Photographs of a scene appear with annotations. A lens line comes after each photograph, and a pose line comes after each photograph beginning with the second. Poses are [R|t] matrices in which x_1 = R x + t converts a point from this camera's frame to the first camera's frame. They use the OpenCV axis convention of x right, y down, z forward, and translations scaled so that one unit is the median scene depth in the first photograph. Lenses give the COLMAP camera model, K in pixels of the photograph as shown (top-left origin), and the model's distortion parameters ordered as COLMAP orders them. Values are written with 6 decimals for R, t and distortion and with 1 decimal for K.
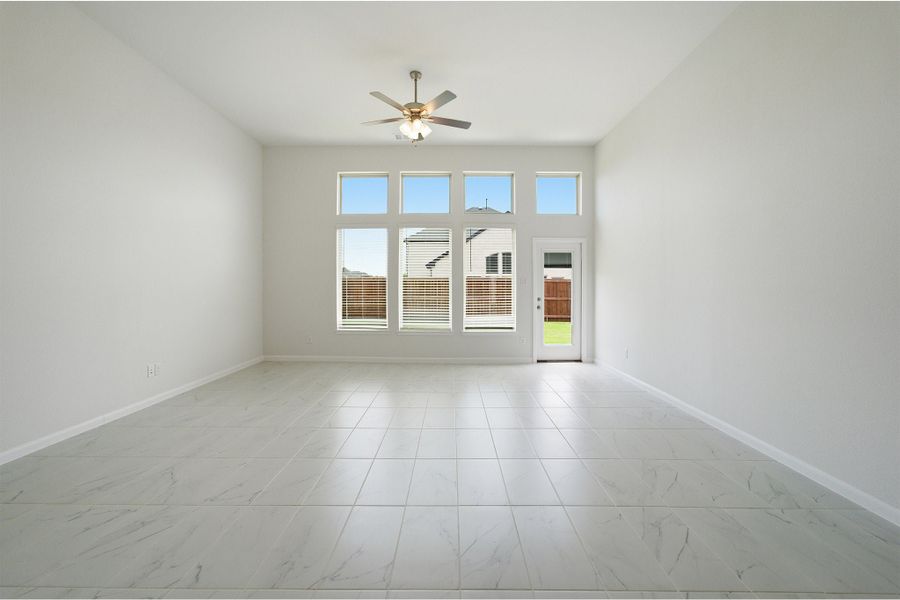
lens RADIAL K [[377.1, 0, 455.1], [0, 377.1, 280.7], [0, 0, 1]] dist [-0.008175, 0.002610]
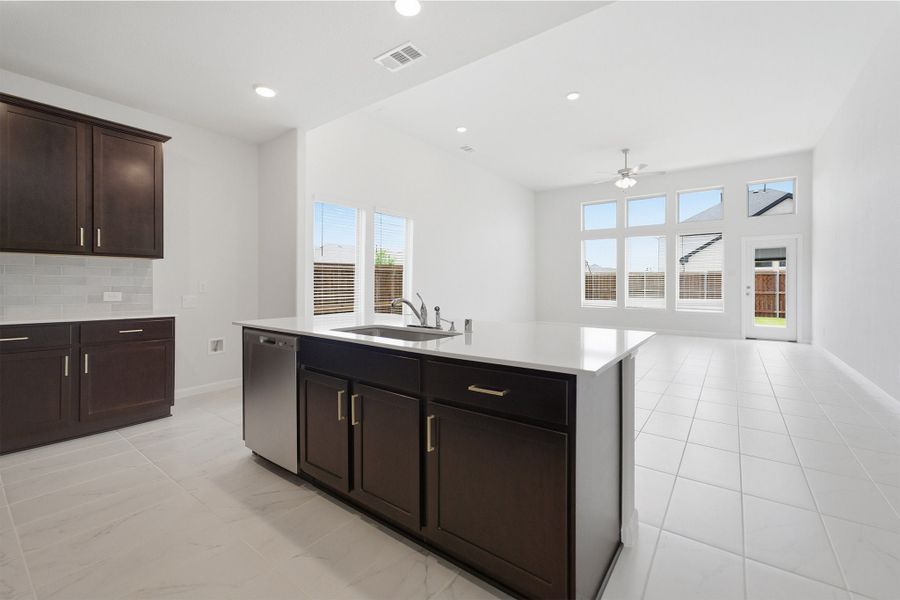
lens RADIAL K [[377.1, 0, 444.9], [0, 377.1, 287.2], [0, 0, 1]] dist [-0.008175, 0.002610]
pose [[0.787292, 0.006811, -0.616543, 0.196209], [0.002924, 0.999886, 0.014780, 0.027522], [0.616574, -0.013439, 0.787182, -0.554615]]
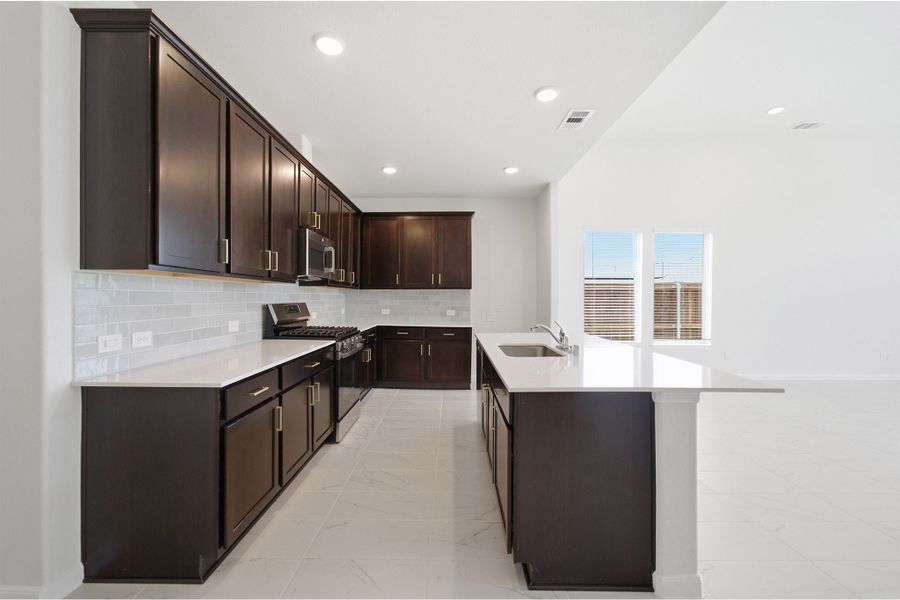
lens RADIAL K [[377.1, 0, 452.2], [0, 377.1, 297.2], [0, 0, 1]] dist [-0.008175, 0.002610]
pose [[-0.013198, 0.002208, -0.999910, 0.395650], [0.007085, 0.999973, 0.002115, 0.008963], [0.999888, -0.007056, -0.013213, -0.409956]]
